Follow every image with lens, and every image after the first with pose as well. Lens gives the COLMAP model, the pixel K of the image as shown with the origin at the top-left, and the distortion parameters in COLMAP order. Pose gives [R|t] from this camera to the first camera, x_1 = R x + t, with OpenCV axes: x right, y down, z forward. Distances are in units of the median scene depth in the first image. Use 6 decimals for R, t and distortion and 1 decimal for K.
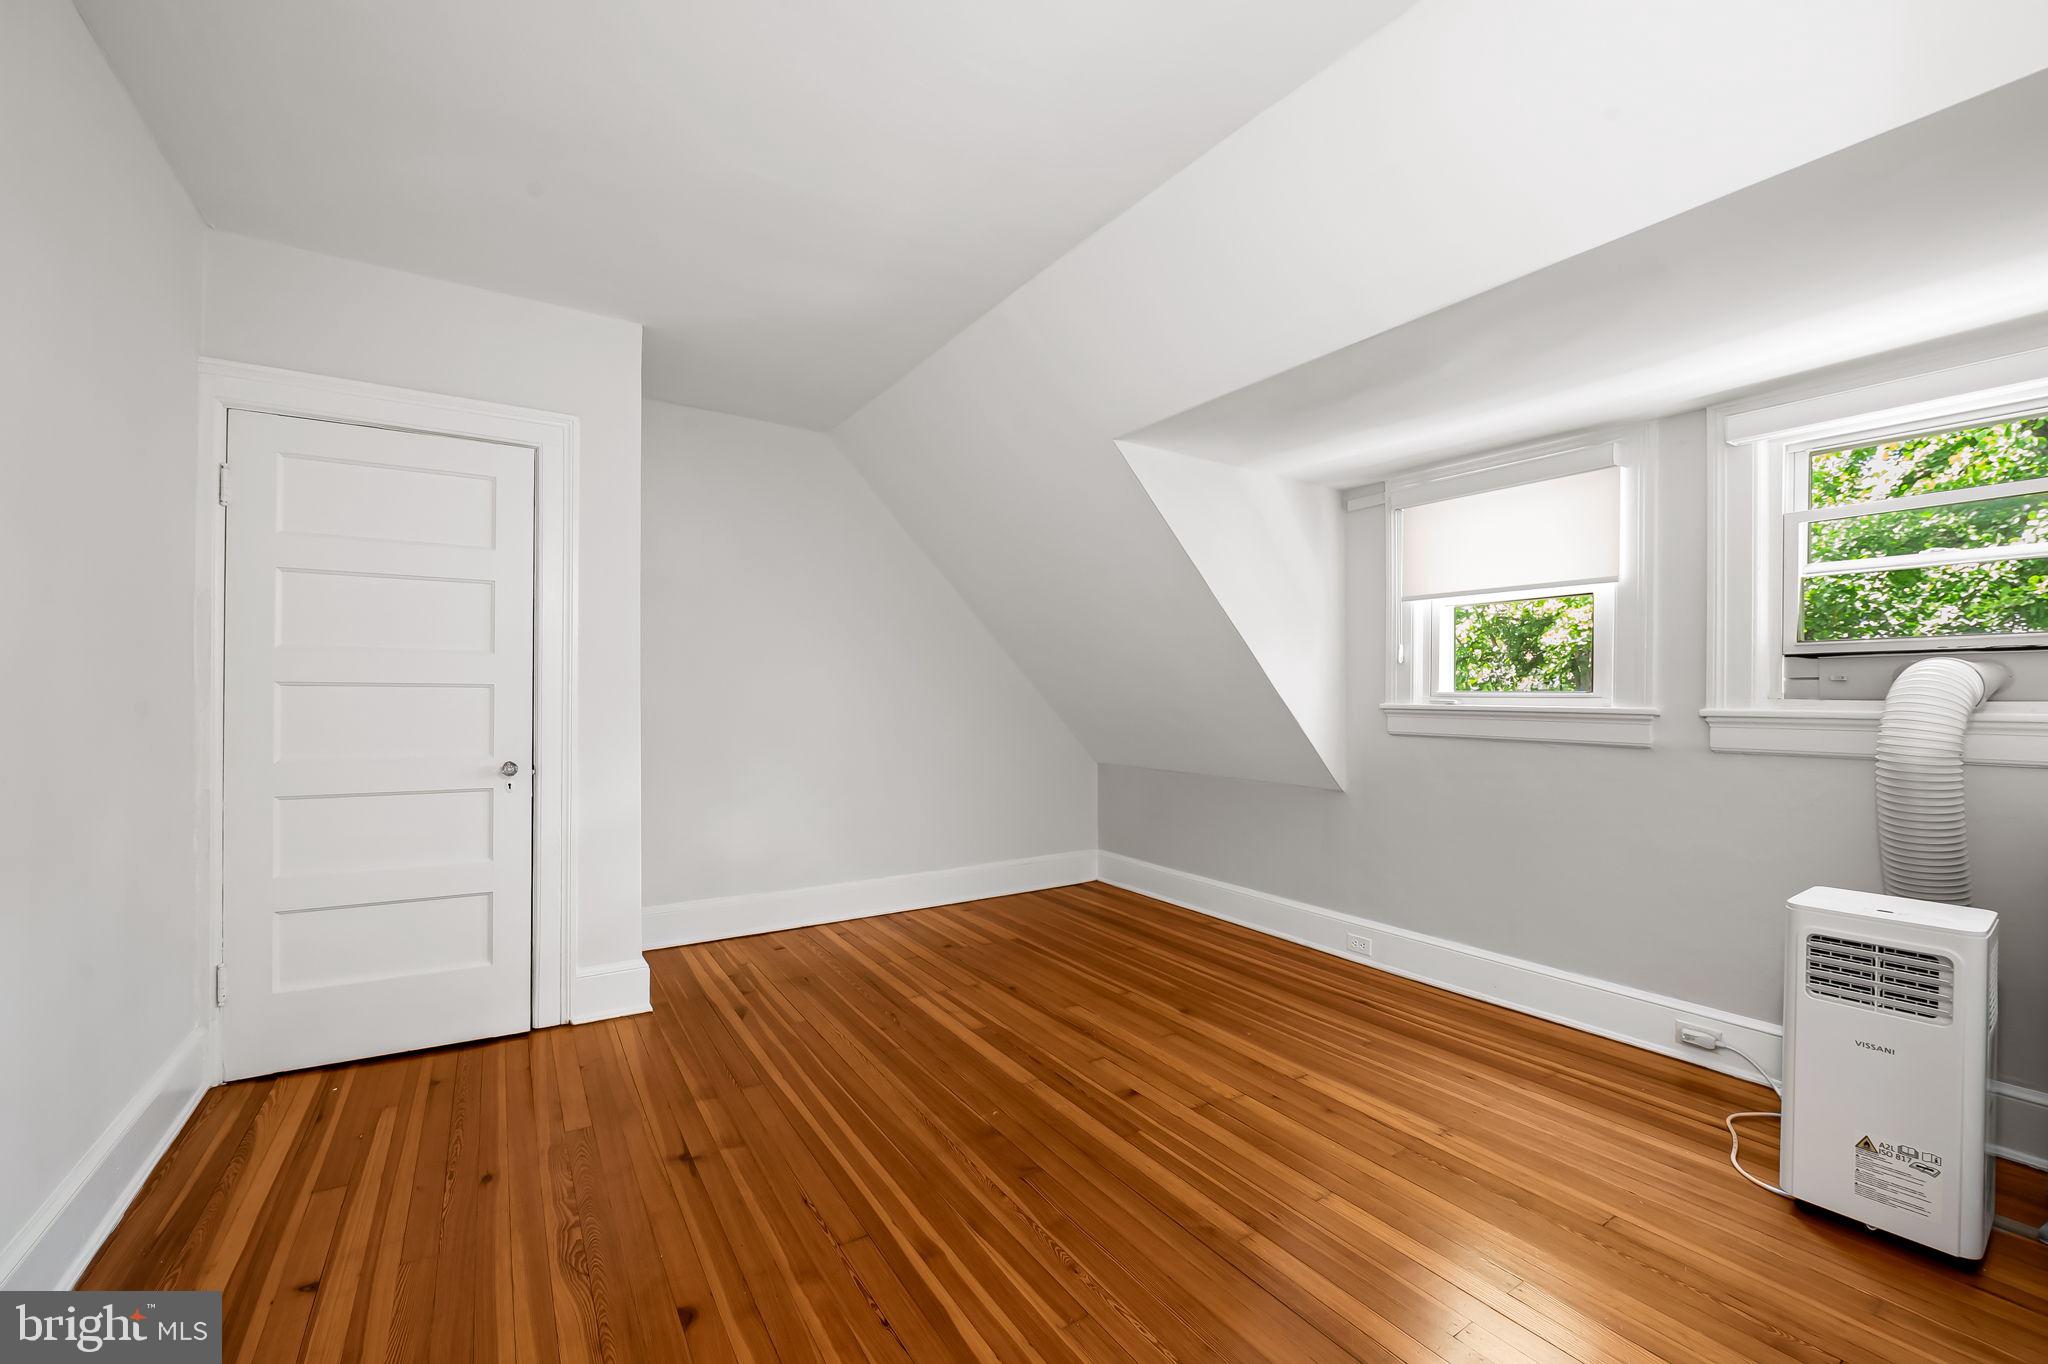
lens RADIAL K [[829.1, 0, 1026.2], [0, 829.1, 696.3], [0, 0, 1]] dist [-0.005495, -0.000779]
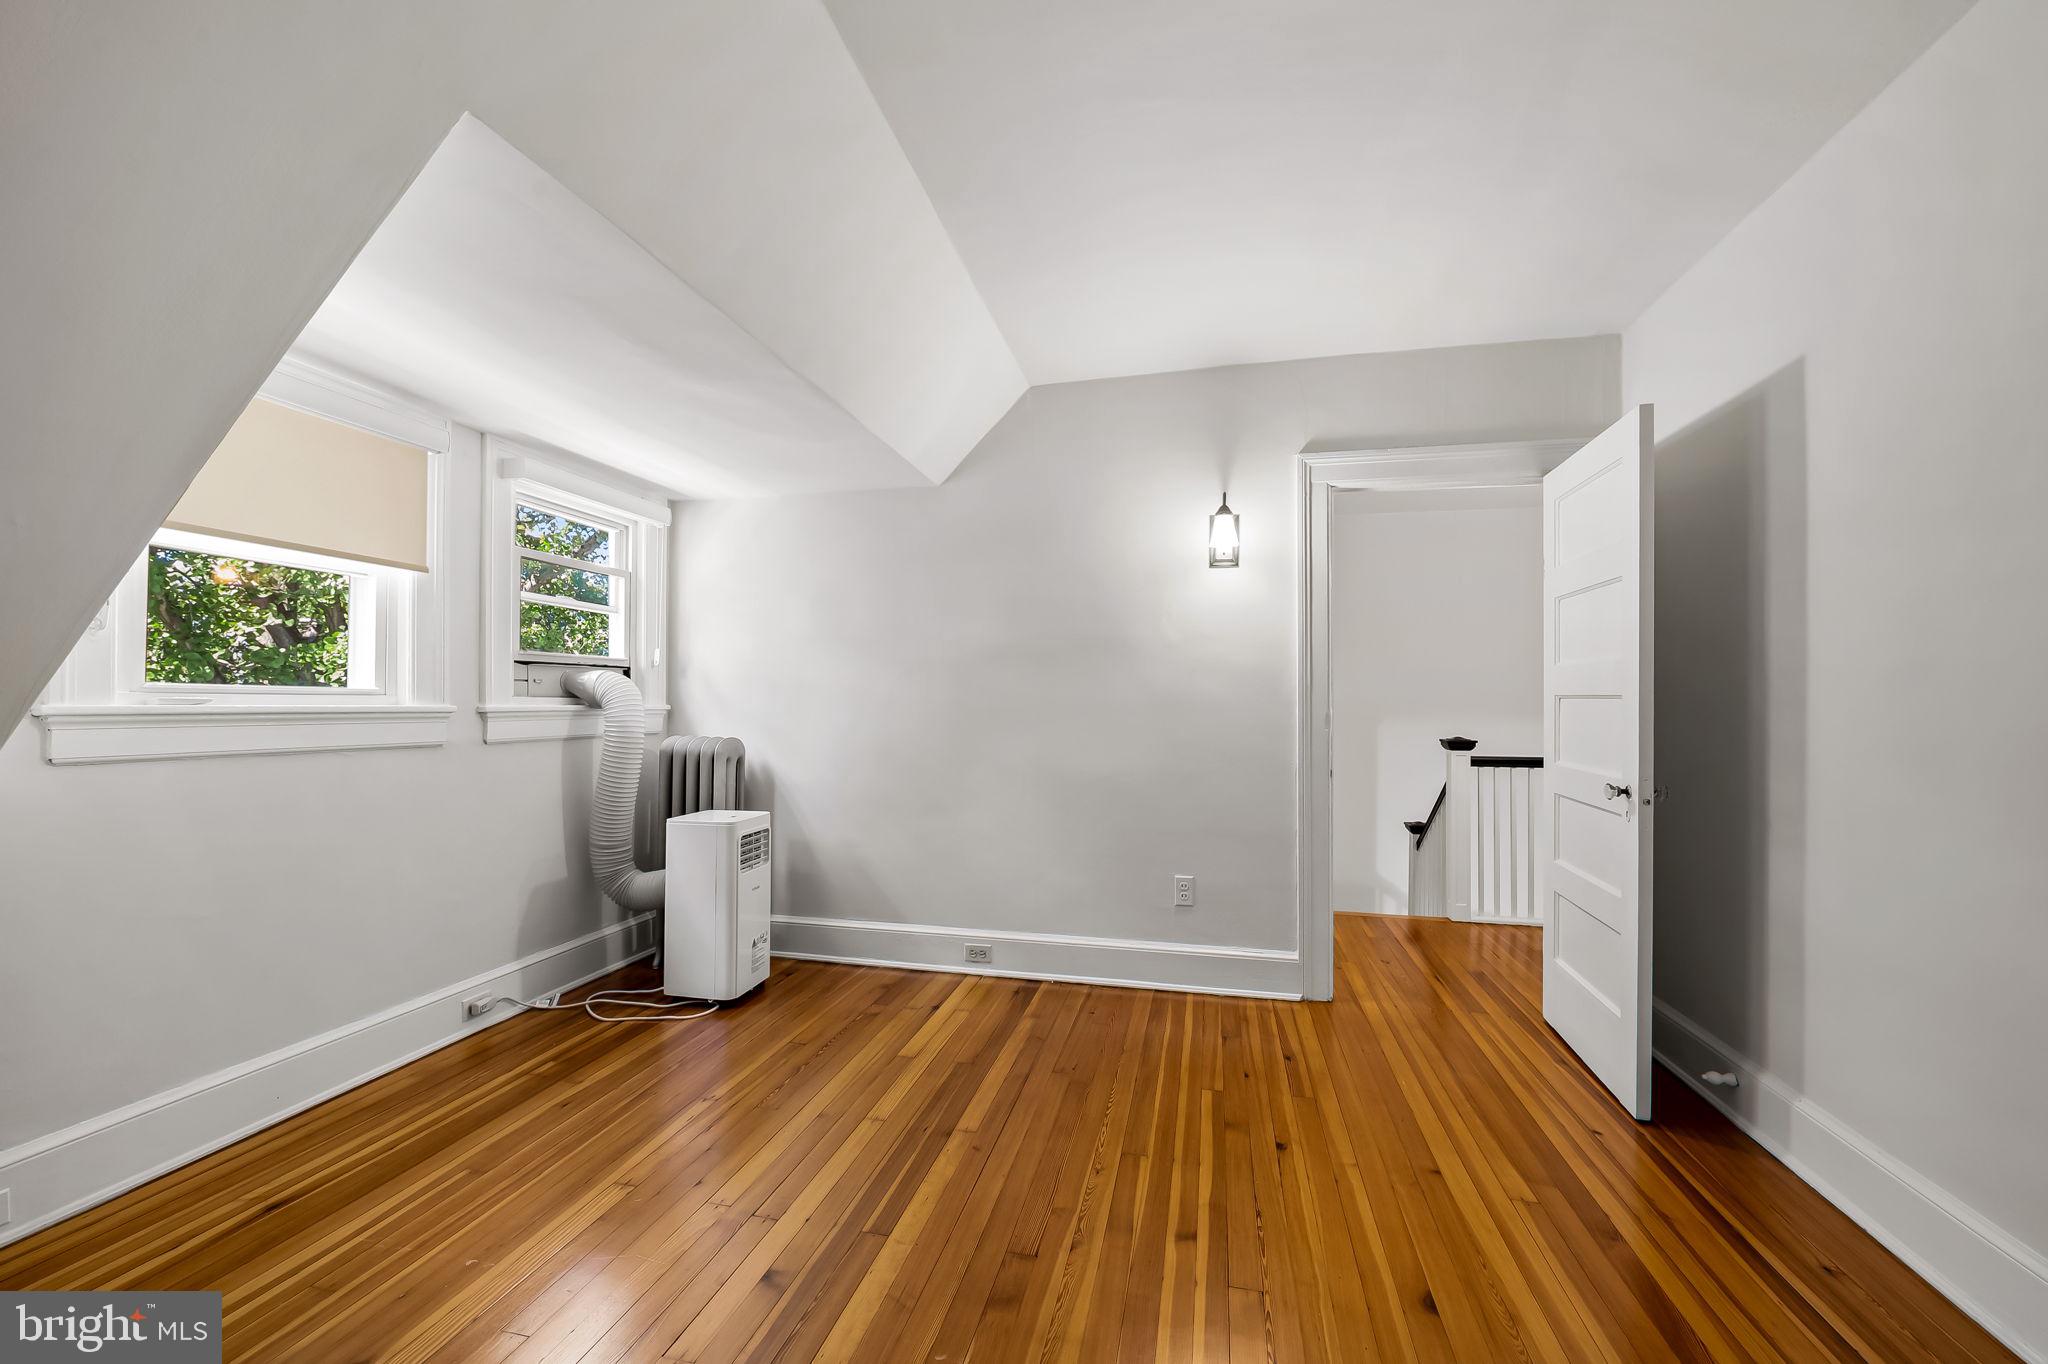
lens RADIAL K [[829.1, 0, 1027.2], [0, 829.1, 686.7], [0, 0, 1]] dist [-0.005495, -0.000779]
pose [[-0.694974, -0.000029, 0.719035, -0.481951], [-0.010808, 0.999887, -0.010406, -0.005960], [-0.718954, -0.015003, -0.694896, 1.247884]]
